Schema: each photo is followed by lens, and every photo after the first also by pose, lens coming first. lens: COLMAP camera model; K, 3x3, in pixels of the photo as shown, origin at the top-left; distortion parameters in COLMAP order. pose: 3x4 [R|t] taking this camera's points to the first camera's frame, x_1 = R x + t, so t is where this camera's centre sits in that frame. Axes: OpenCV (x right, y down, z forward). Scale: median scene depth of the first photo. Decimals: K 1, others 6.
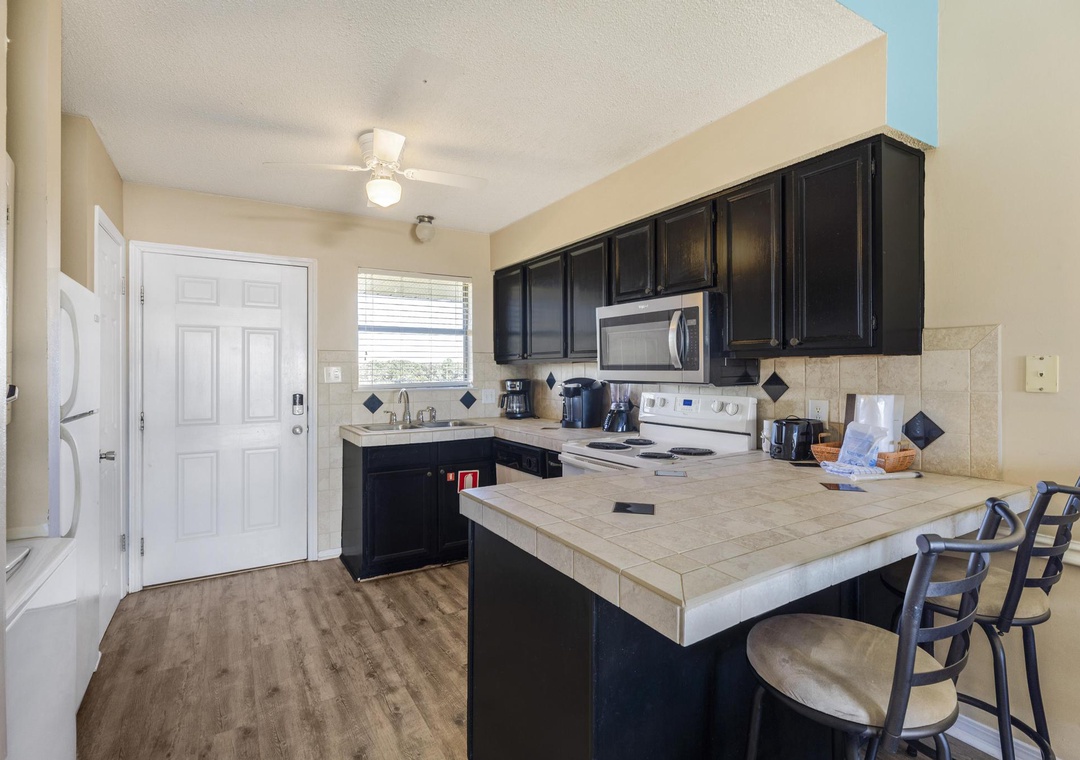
lens RADIAL K [[519.8, 0, 537.2], [0, 519.8, 379.0], [0, 0, 1]] dist [0.000687, -0.000984]
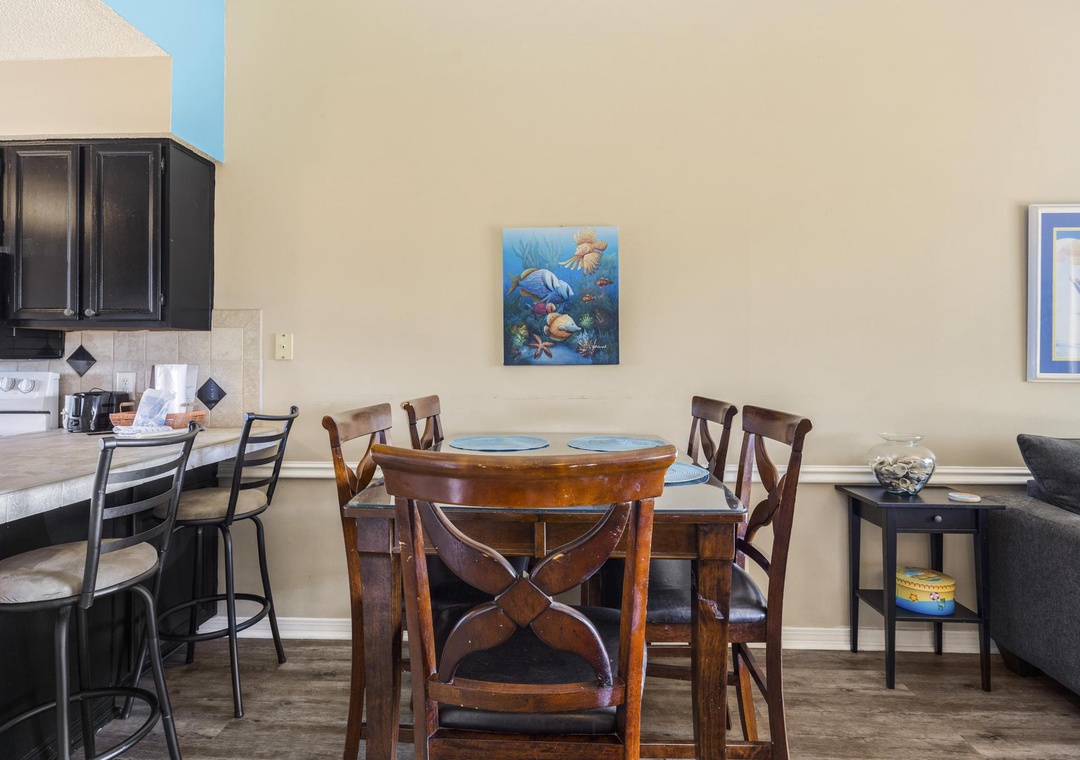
lens RADIAL K [[589.6, 0, 537.3], [0, 589.6, 358.7], [0, 0, 1]] dist [-0.001187, -0.001205]
pose [[0.552852, 0.011674, 0.833198, 0.013788], [0.010743, 0.999719, -0.021135, 0.033546], [-0.833210, 0.020635, 0.552571, -0.232504]]
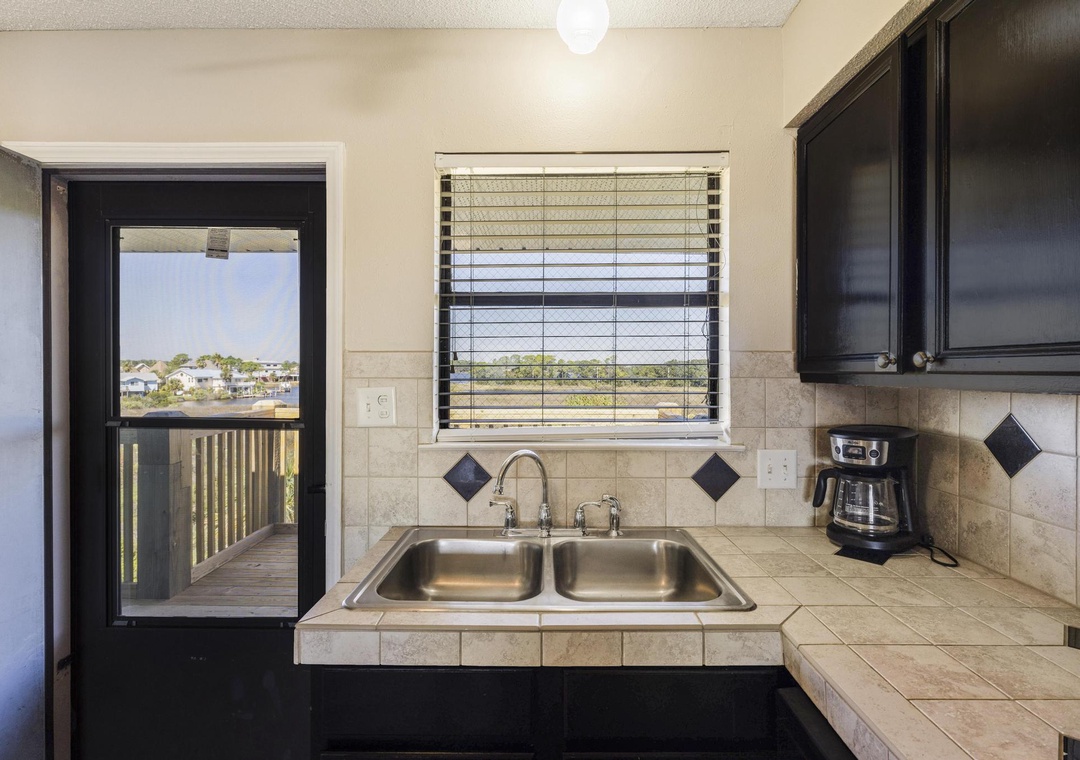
lens RADIAL K [[519.8, 0, 537.2], [0, 519.8, 379.0], [0, 0, 1]] dist [0.000687, -0.000984]
pose [[0.845192, 0.011925, -0.534330, -0.054244], [-0.012407, 0.999919, 0.002691, -0.040007], [0.534319, 0.004355, 0.845272, 0.806063]]
